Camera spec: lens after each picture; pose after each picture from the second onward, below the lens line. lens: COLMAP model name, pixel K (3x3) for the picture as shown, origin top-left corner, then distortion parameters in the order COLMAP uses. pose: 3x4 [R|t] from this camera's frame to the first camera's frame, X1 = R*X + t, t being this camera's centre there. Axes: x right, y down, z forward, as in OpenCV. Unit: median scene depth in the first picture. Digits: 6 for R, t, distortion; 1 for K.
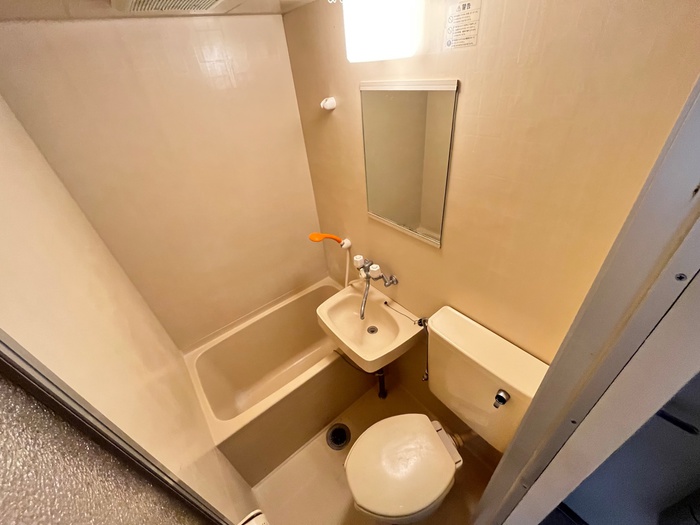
lens RADIAL K [[284.1, 0, 348.8], [0, 284.1, 262.1], [0, 0, 1]] dist [-0.001807, -0.001035]
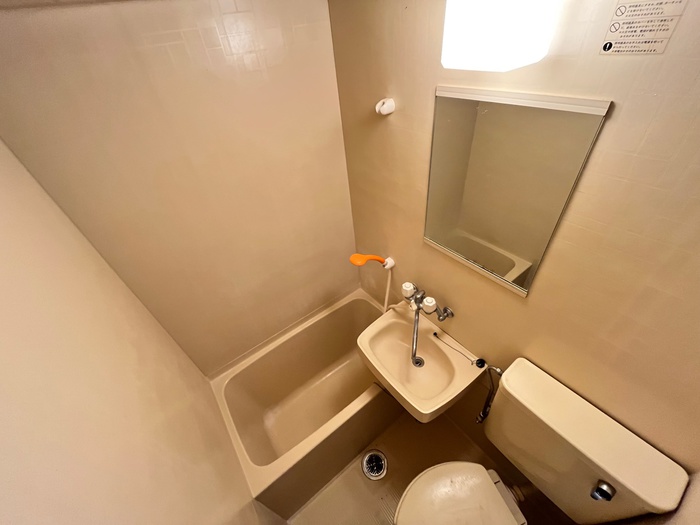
lens RADIAL K [[284.1, 0, 351.3], [0, 284.1, 263.8], [0, 0, 1]] dist [-0.001807, -0.001035]
pose [[0.999676, 0.012916, -0.021924, -0.125160], [-0.010952, 0.996107, 0.087466, -0.162564], [0.022969, -0.087198, 0.995926, 0.142432]]
